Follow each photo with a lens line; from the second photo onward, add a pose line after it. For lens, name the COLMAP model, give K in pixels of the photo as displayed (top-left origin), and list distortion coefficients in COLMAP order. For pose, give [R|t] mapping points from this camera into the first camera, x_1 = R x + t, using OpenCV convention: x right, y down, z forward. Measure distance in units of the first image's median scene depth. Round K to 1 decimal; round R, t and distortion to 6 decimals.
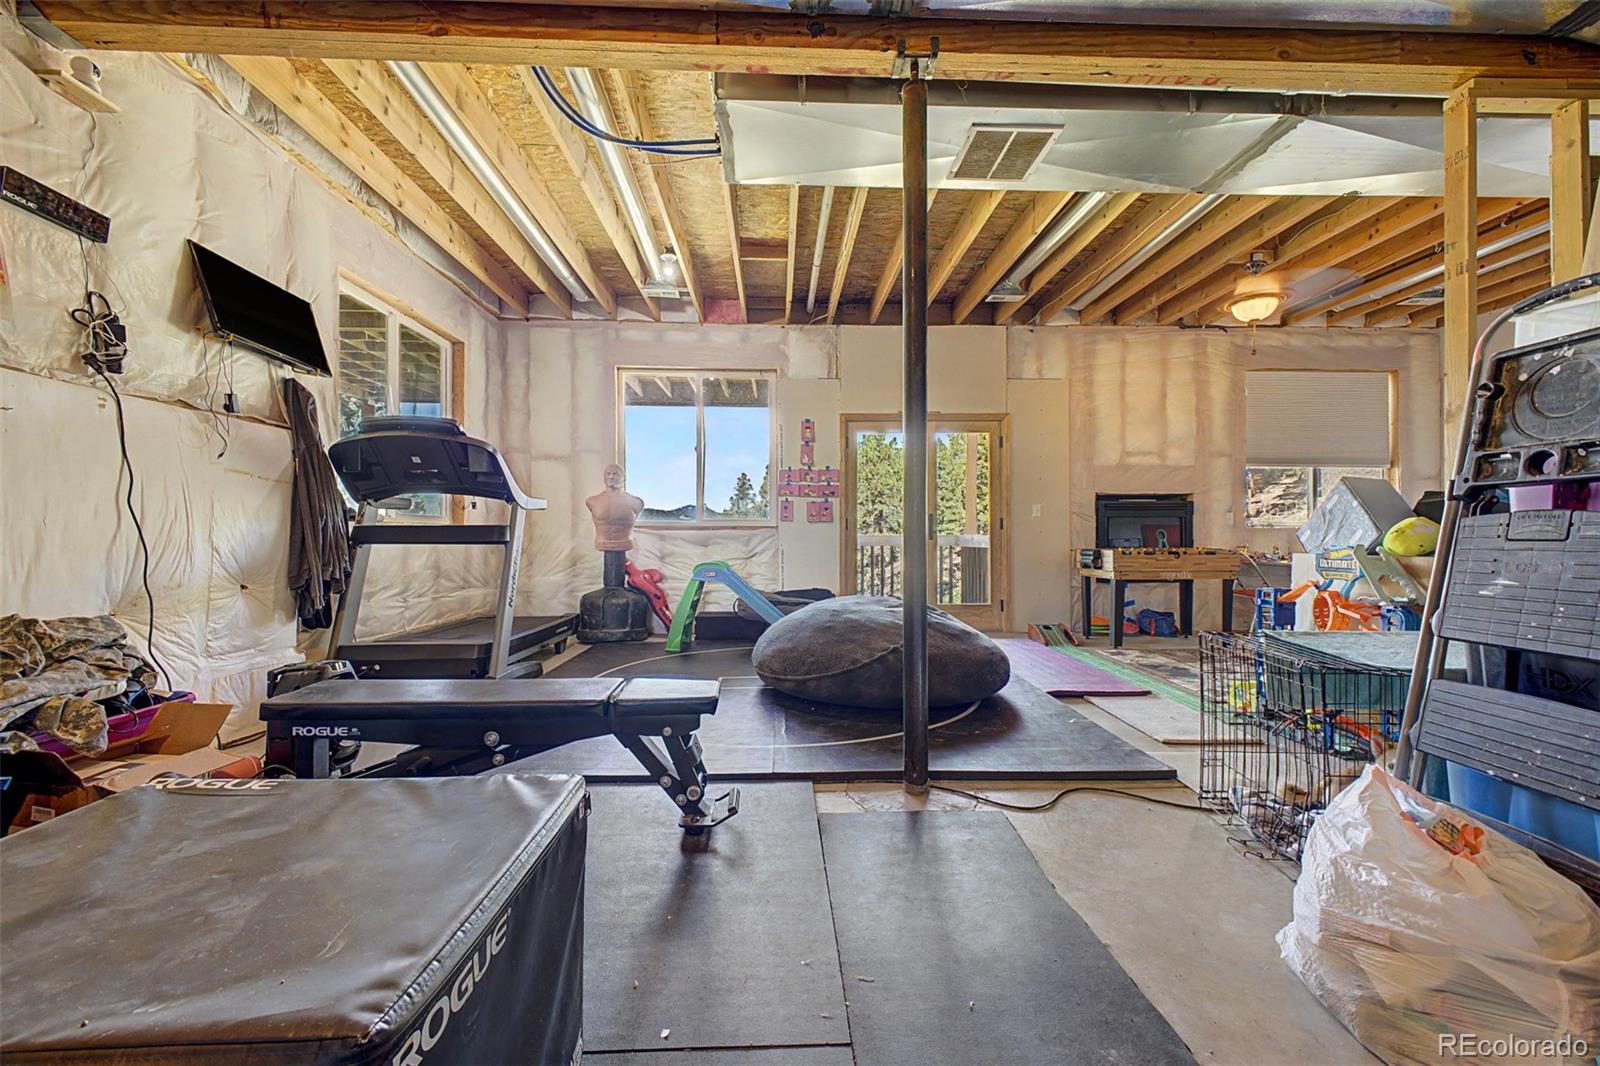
lens RADIAL K [[639.1, 0, 798.0], [0, 639.1, 527.4], [0, 0, 1]] dist [0.031776, -0.010694]
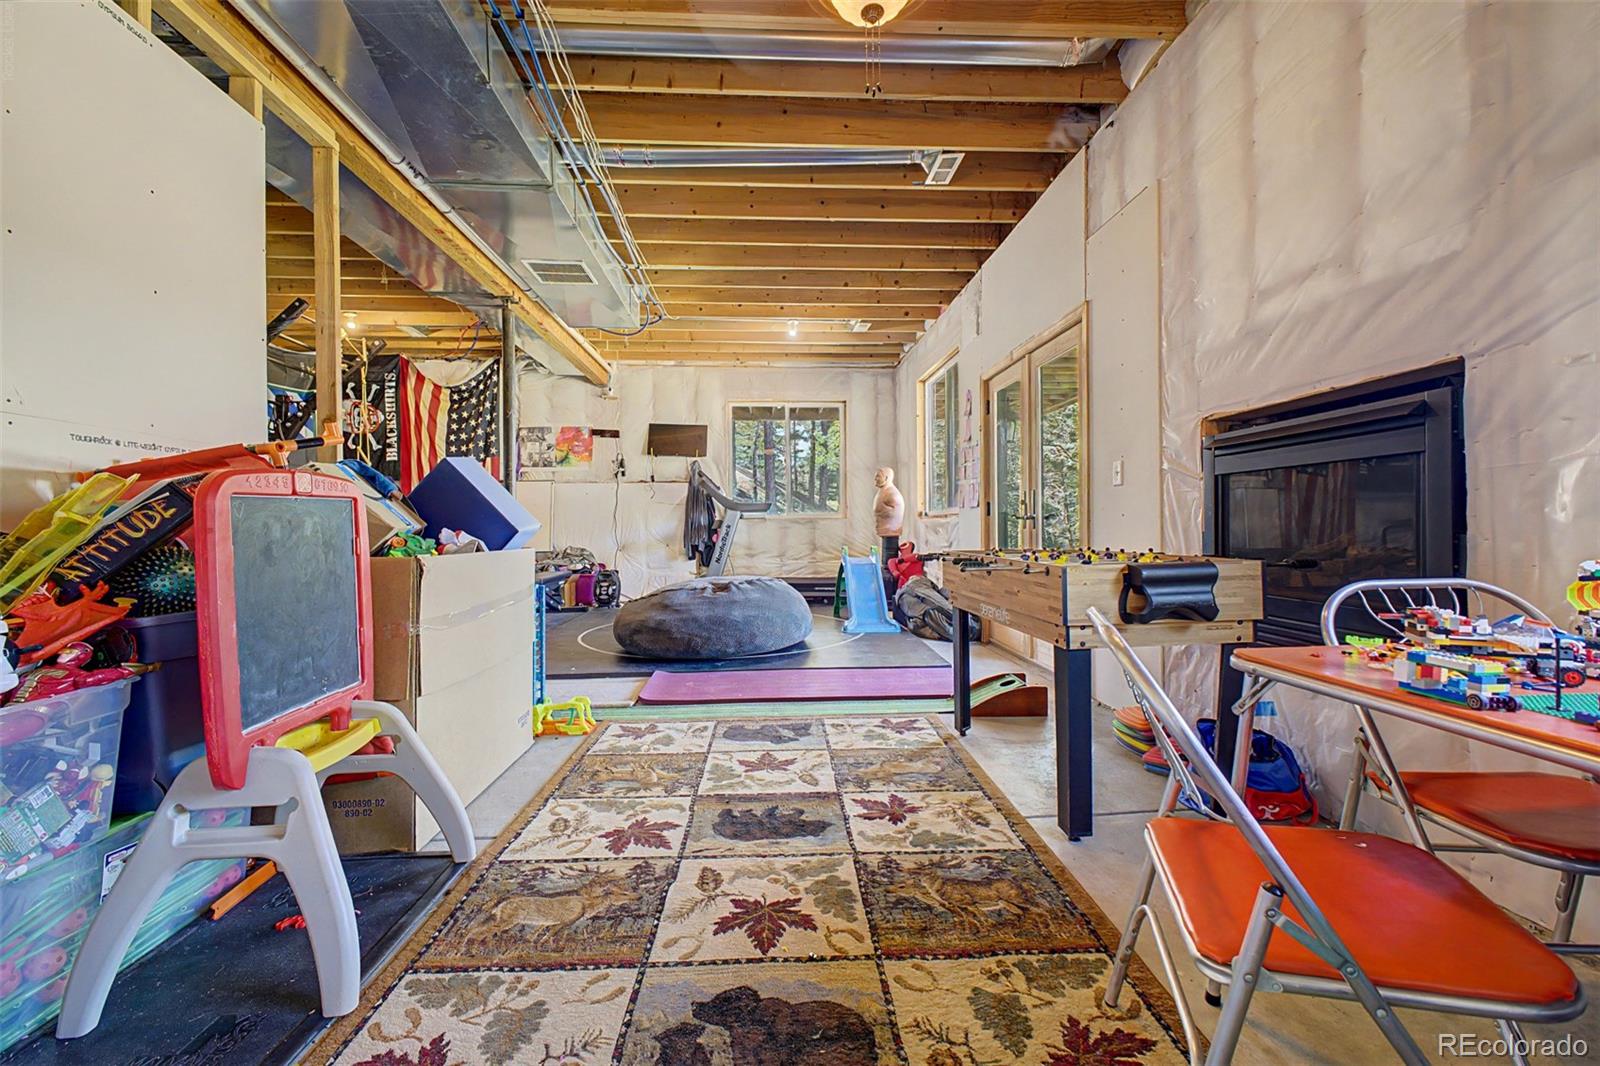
lens RADIAL K [[639.1, 0, 798.0], [0, 639.1, 527.4], [0, 0, 1]] dist [0.031776, -0.010694]
pose [[0.014776, 0.002607, -0.999887, 0.872812], [0.017081, 0.999850, 0.002859, 0.009951], [0.999745, -0.017121, 0.014729, 0.732931]]
